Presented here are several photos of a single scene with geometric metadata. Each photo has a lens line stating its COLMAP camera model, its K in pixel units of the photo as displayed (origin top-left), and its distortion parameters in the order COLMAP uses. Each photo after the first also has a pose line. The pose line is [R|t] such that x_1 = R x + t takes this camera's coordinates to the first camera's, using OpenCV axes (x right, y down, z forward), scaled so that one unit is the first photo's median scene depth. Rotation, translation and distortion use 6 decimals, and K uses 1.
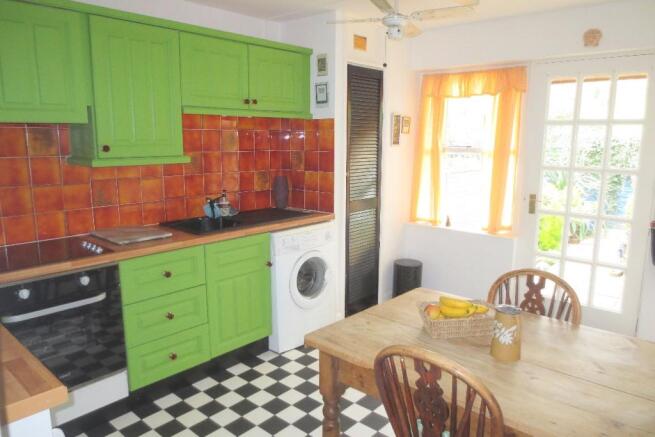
lens RADIAL K [[466.0, 0, 327.5], [0, 466.0, 218.5], [0, 0, 1]] dist [-0.025631, 0.007831]
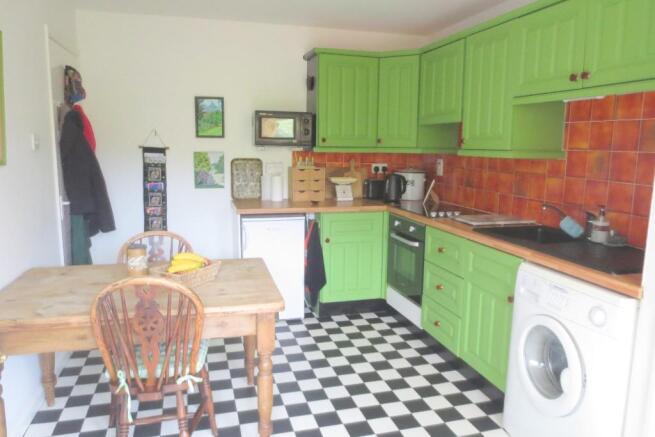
lens RADIAL K [[466.0, 0, 327.5], [0, 466.0, 218.5], [0, 0, 1]] dist [-0.025631, 0.007831]
pose [[-0.522593, 0.126881, -0.843088, 0.629930], [-0.159876, 0.956739, 0.243085, -0.156683], [0.837458, 0.261825, -0.479700, 1.068519]]
